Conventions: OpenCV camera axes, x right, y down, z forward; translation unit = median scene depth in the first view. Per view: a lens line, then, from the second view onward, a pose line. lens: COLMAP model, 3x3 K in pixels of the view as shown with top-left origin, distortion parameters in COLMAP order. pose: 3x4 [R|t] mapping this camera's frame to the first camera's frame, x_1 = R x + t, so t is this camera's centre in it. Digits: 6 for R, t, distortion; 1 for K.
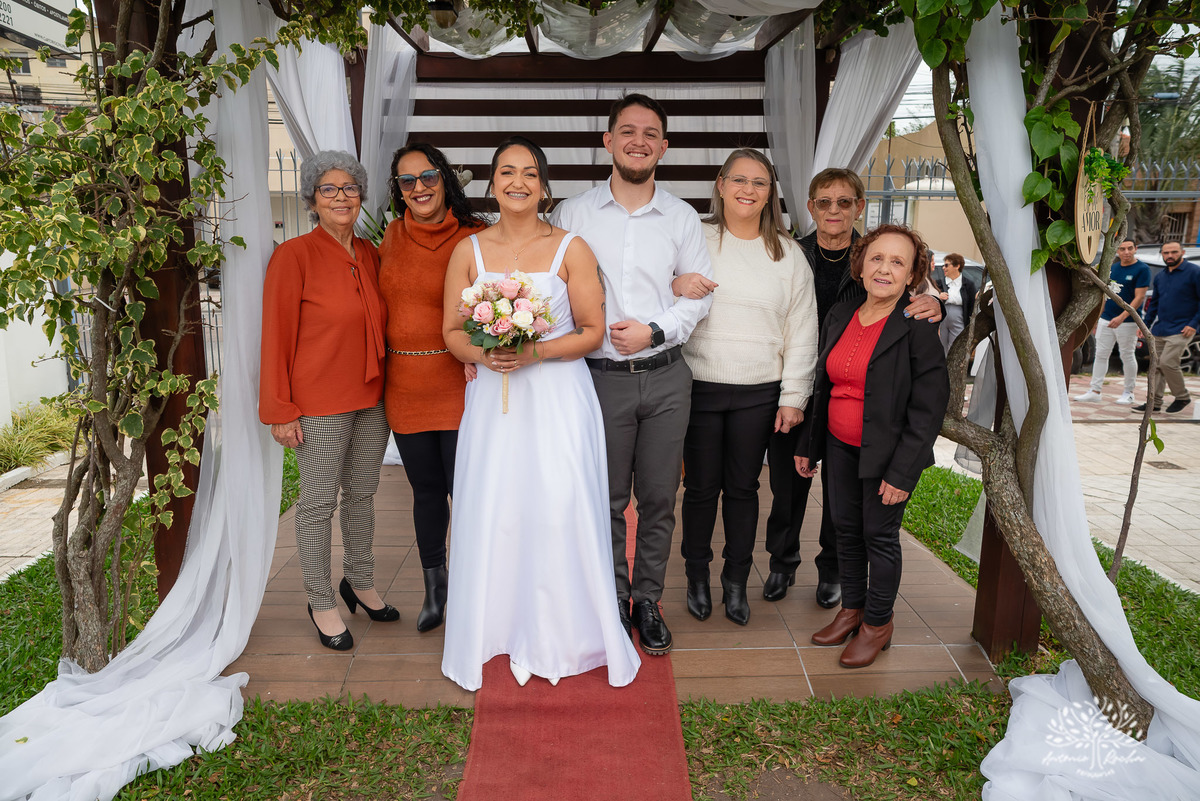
lens RADIAL K [[839.9, 0, 568.7], [0, 839.9, 391.9], [0, 0, 1]] dist [-0.036799, 0.070914]
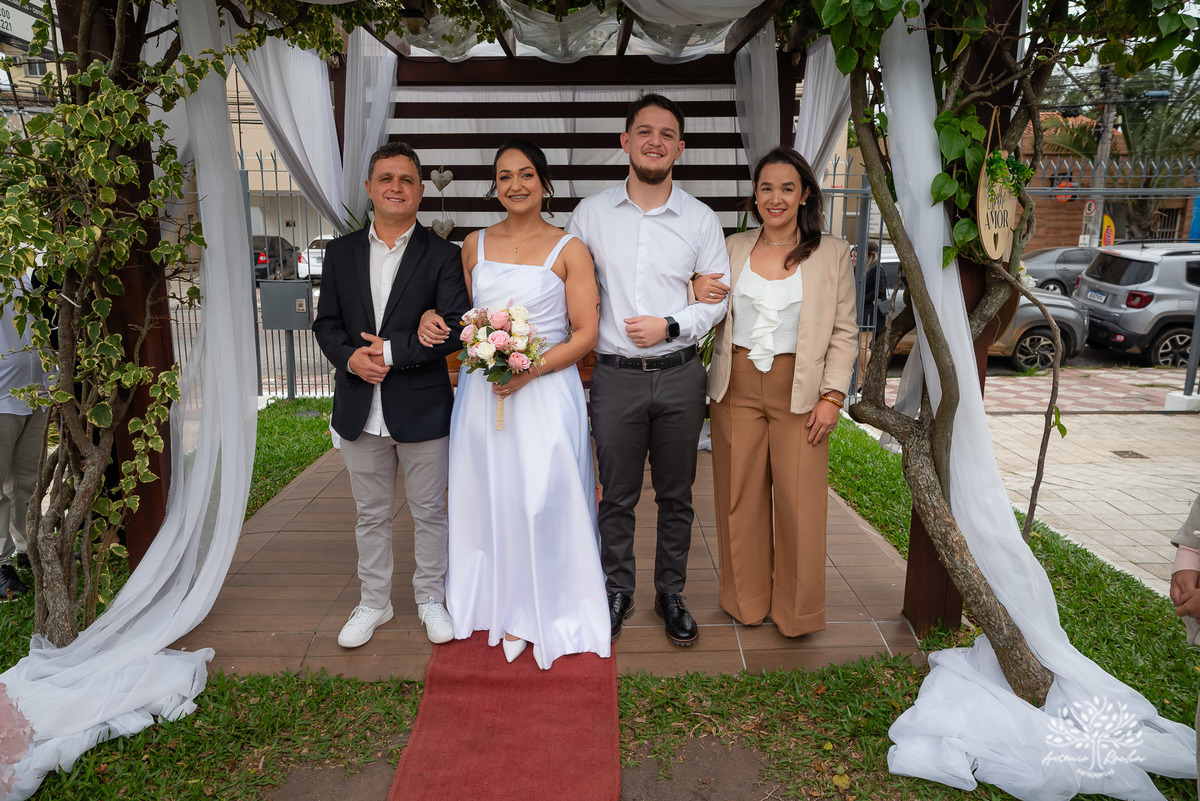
lens RADIAL K [[832.1, 0, 591.4], [0, 832.1, 393.9], [0, 0, 1]] dist [-0.036438, 0.070294]
pose [[0.999986, -0.002632, -0.004558, 0.107544], [0.002664, 0.999971, 0.007112, 0.007791], [0.004540, -0.007124, 0.999964, -0.048112]]
